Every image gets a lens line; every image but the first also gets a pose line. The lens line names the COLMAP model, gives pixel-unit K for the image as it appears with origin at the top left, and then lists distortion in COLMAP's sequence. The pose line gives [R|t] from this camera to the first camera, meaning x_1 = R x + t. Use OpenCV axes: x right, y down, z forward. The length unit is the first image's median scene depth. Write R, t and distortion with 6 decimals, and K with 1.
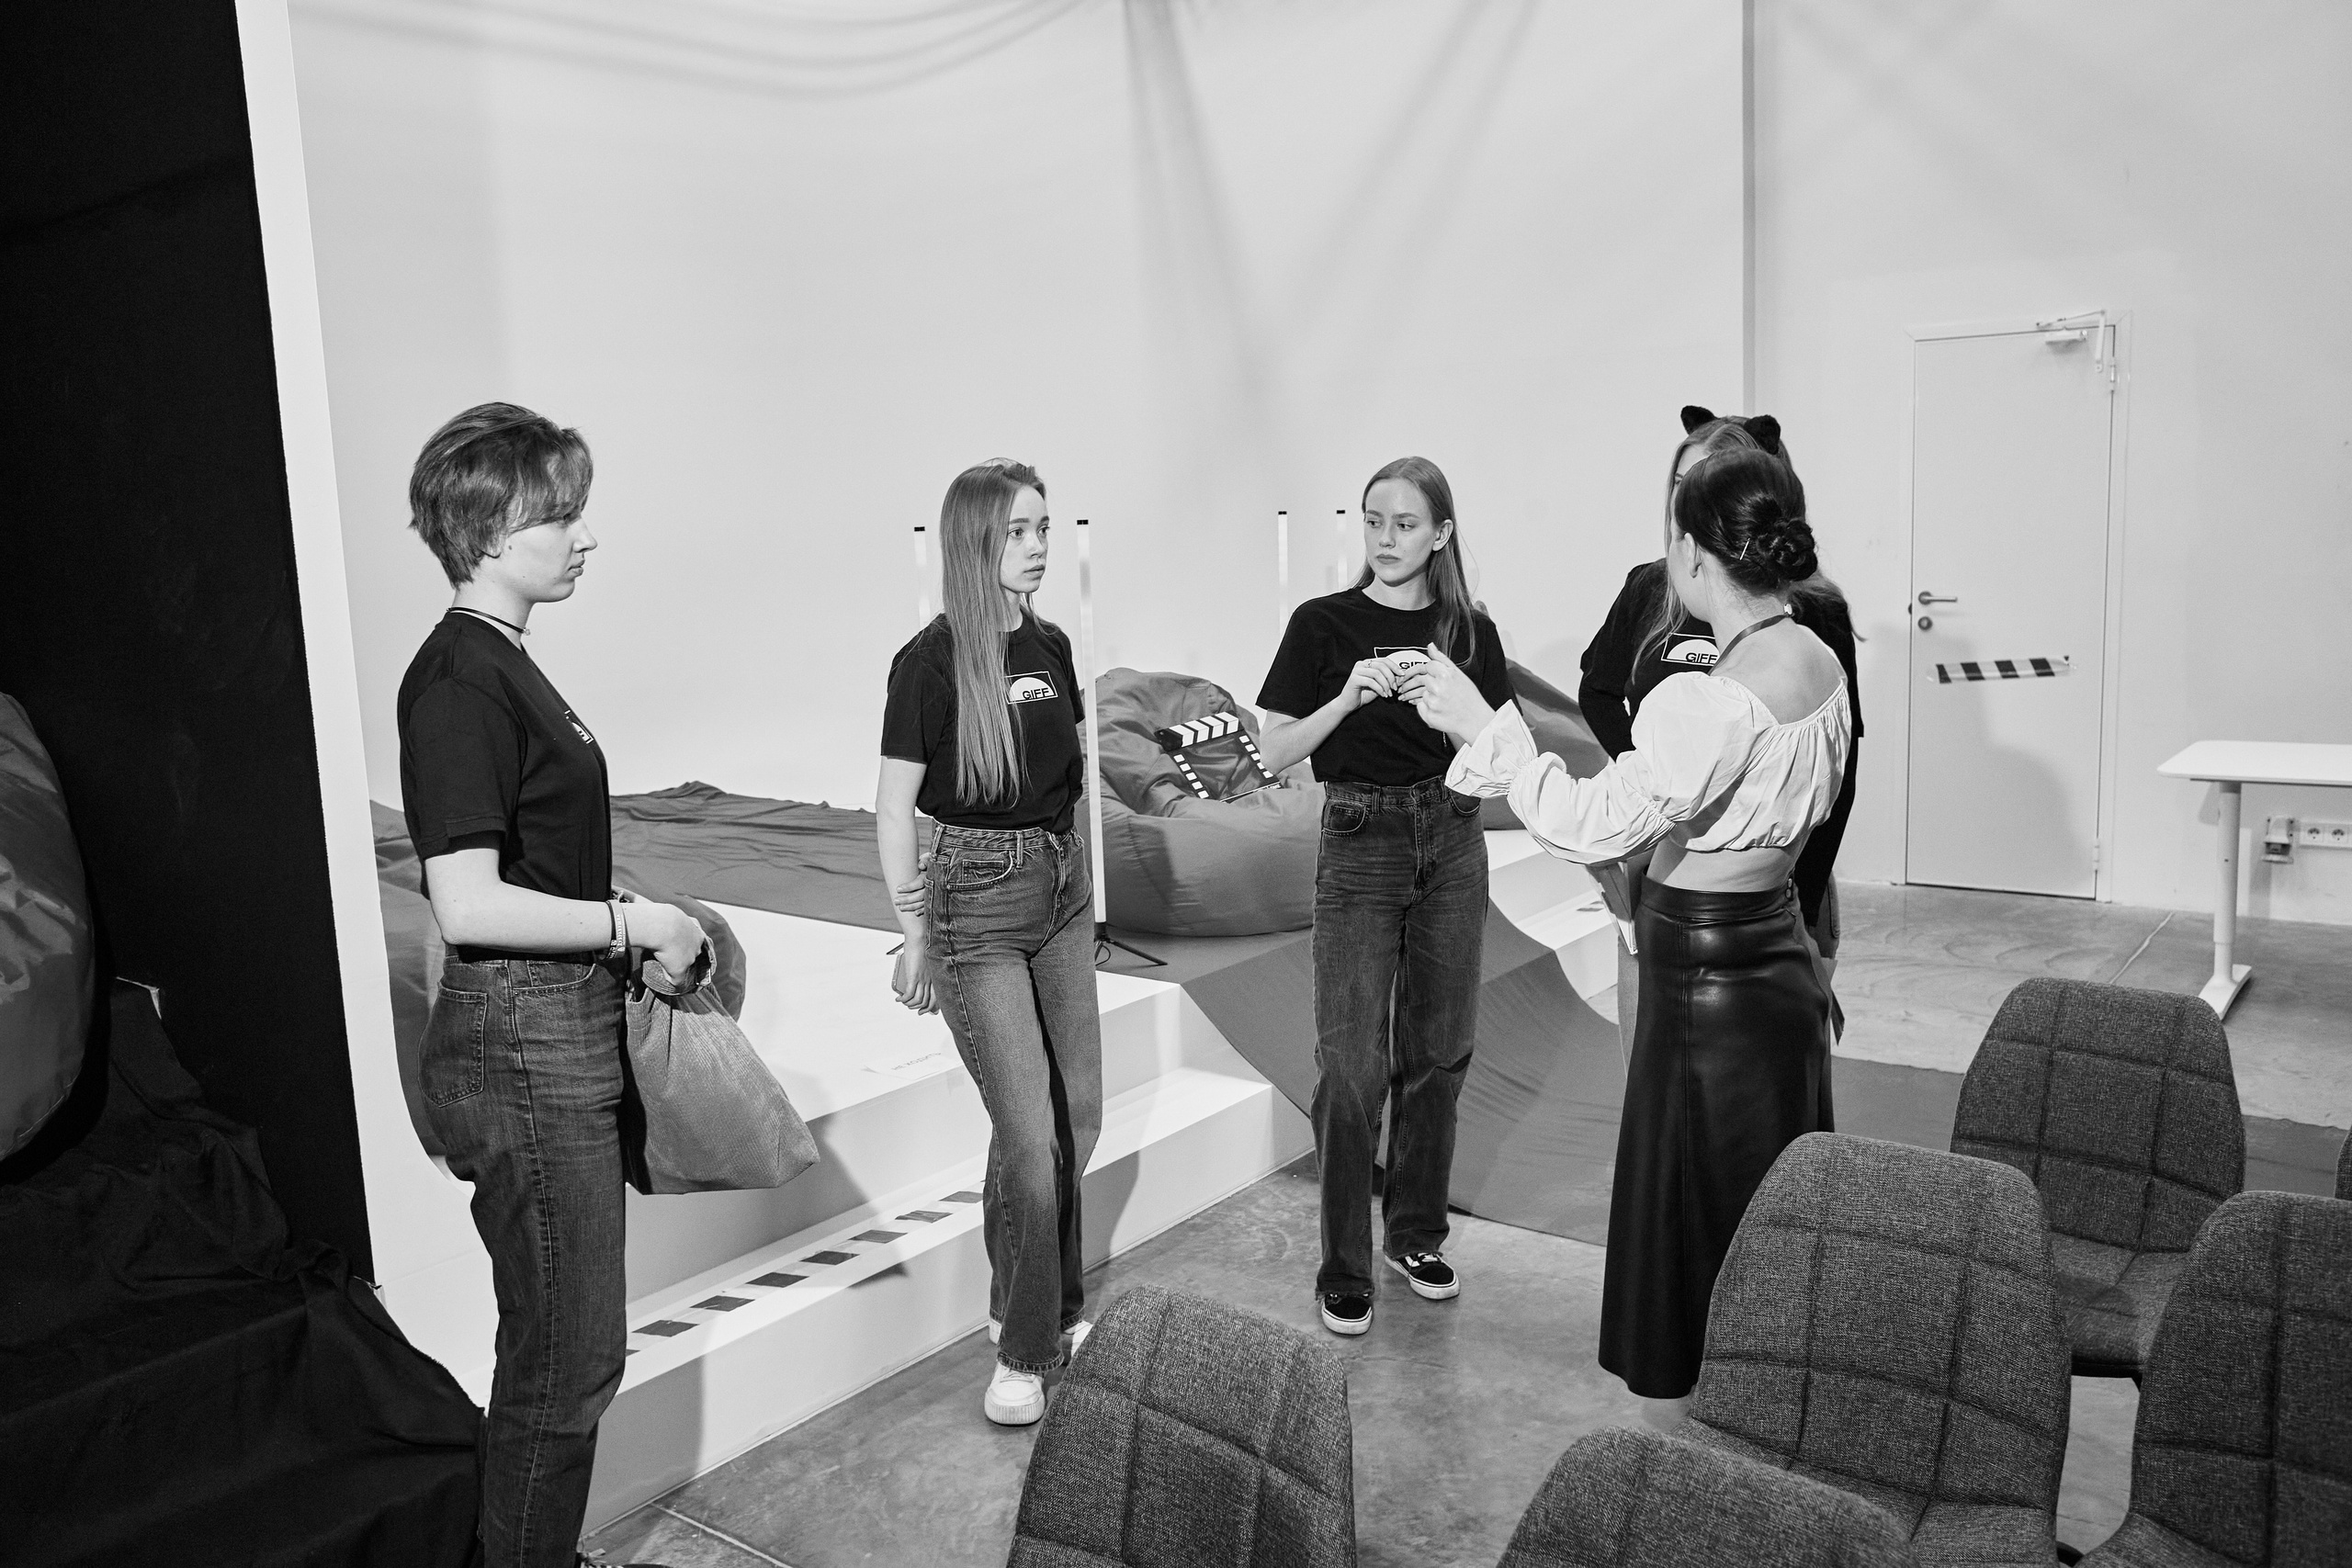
lens RADIAL K [[1858.6, 0, 1176.0], [0, 1858.6, 784.0], [0, 0, 1]] dist [-0.122392, 0.164327]
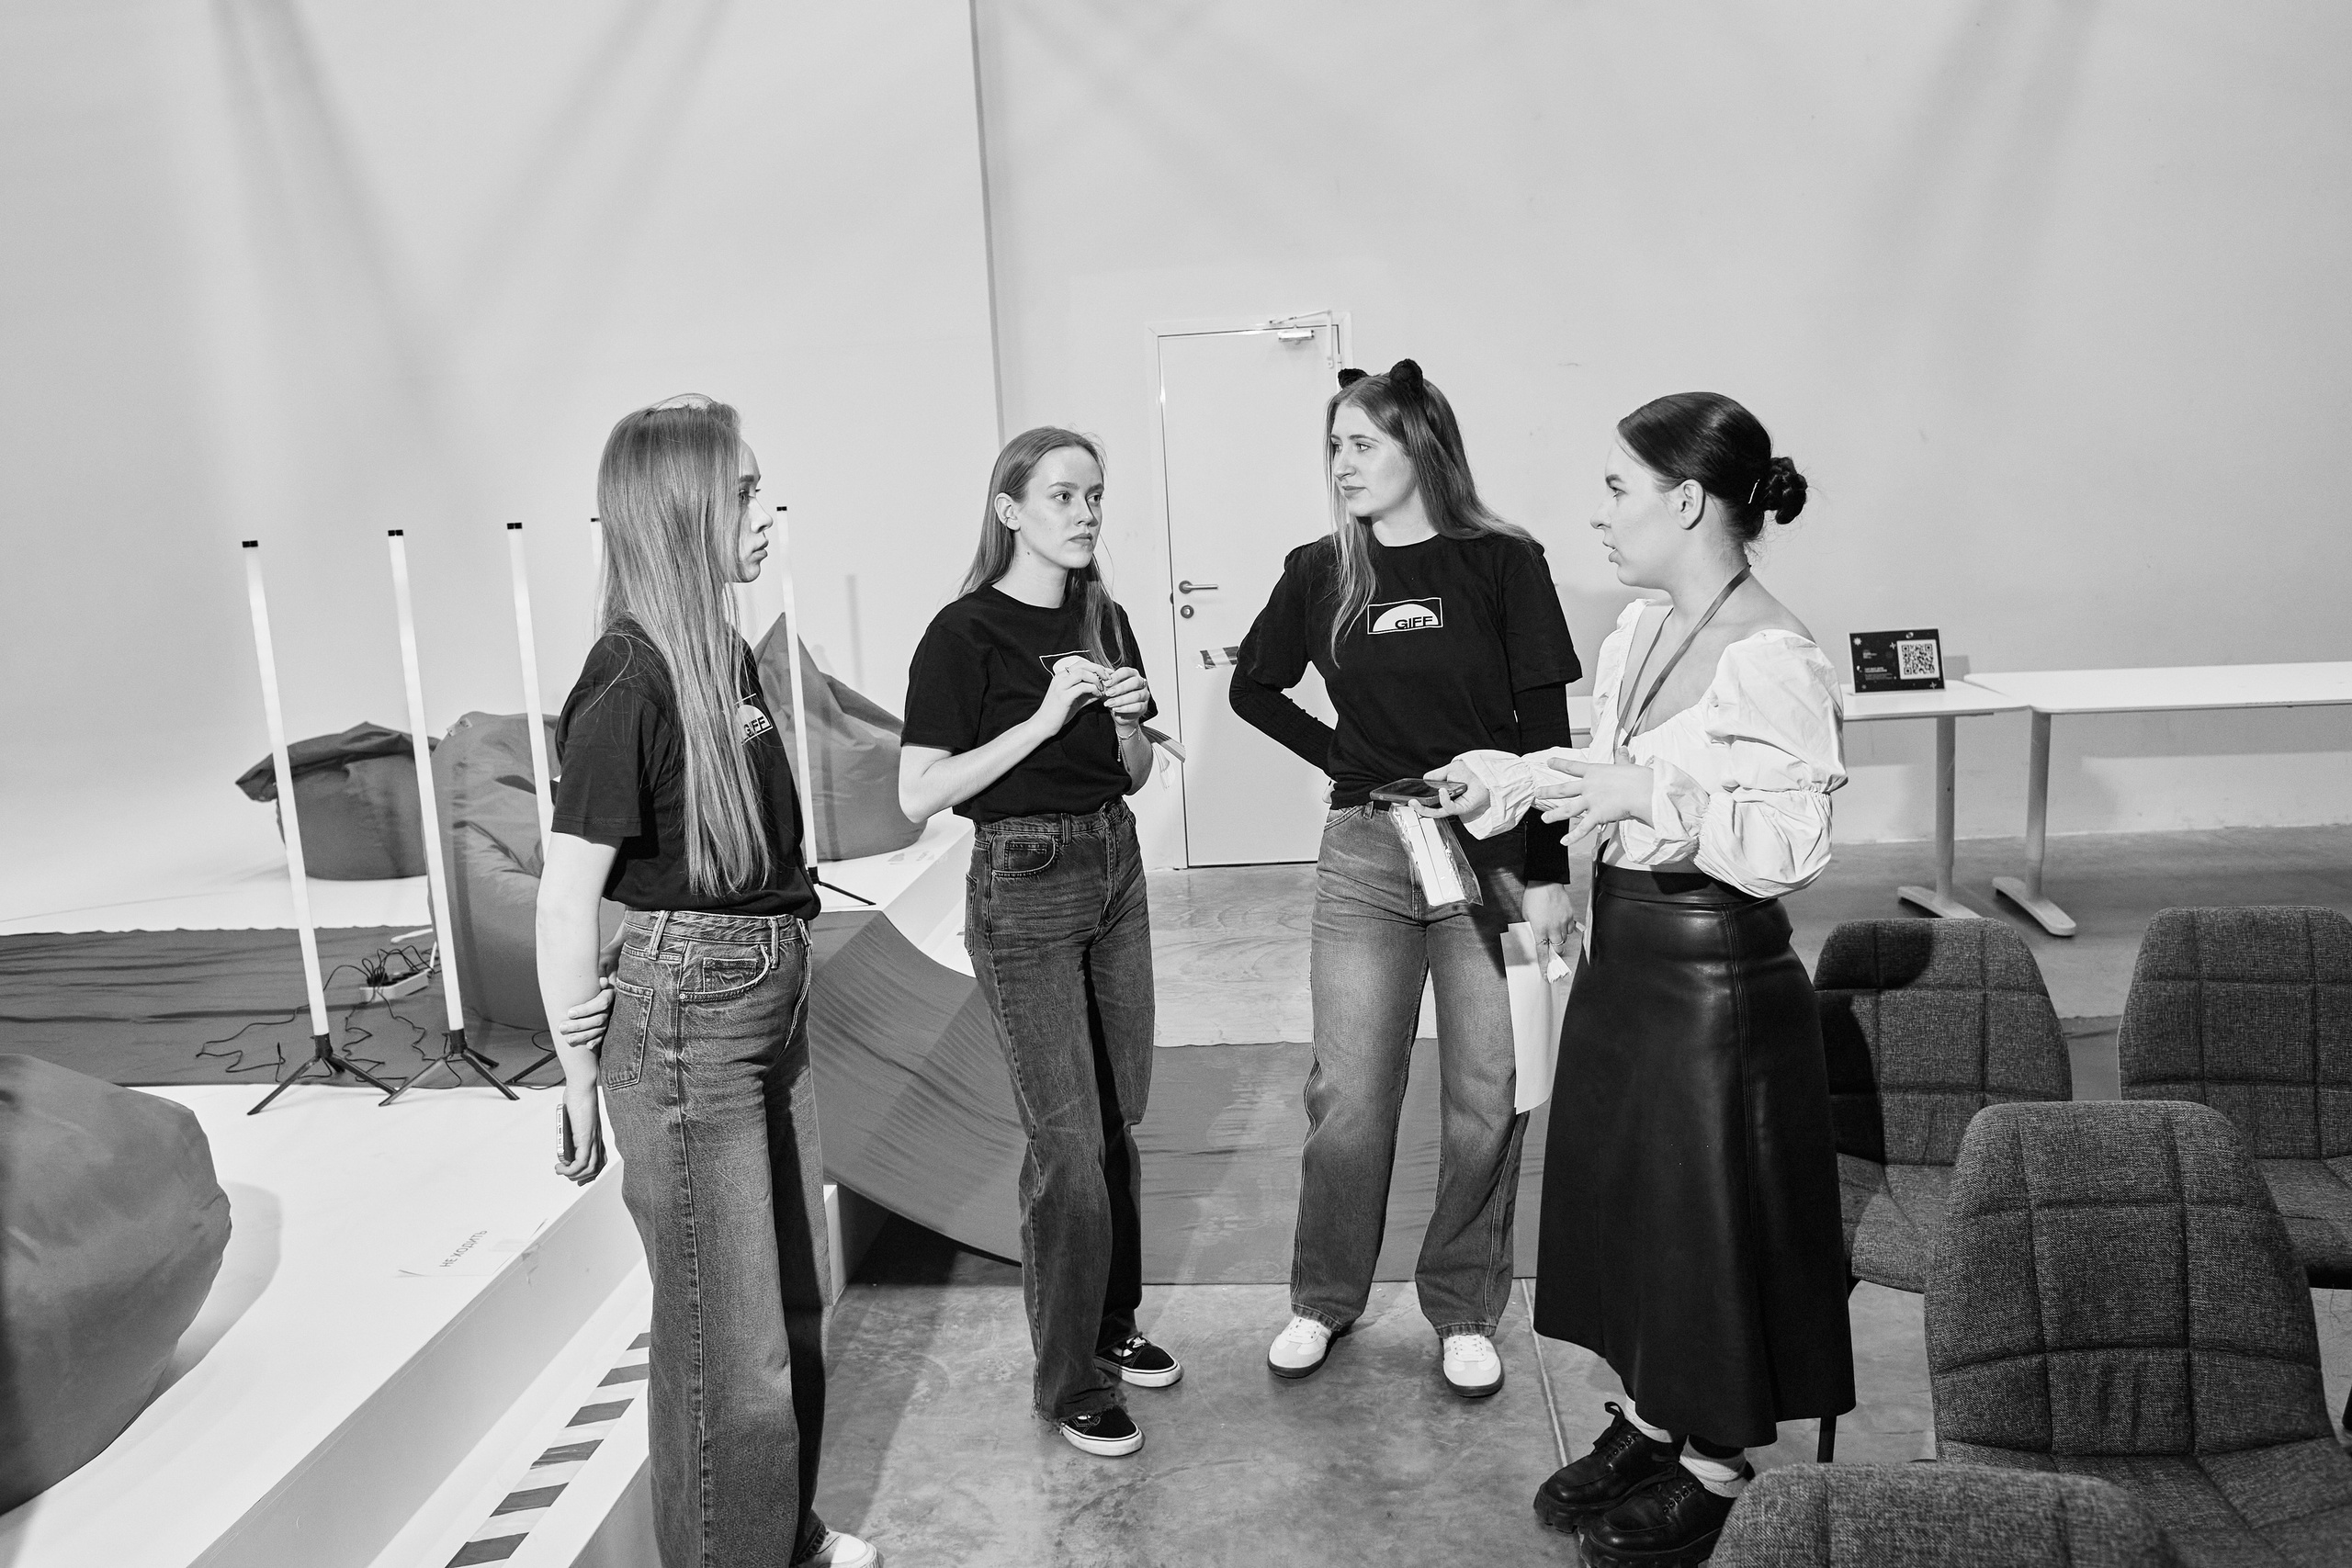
lens RADIAL K [[1858.6, 0, 1176.0], [0, 1858.6, 784.0], [0, 0, 1]] dist [-0.122392, 0.164327]
pose [[0.846921, -0.095418, 0.523087, -0.293470], [0.101246, 0.994707, 0.017521, -0.021568], [-0.521990, 0.038121, 0.852099, 0.245017]]
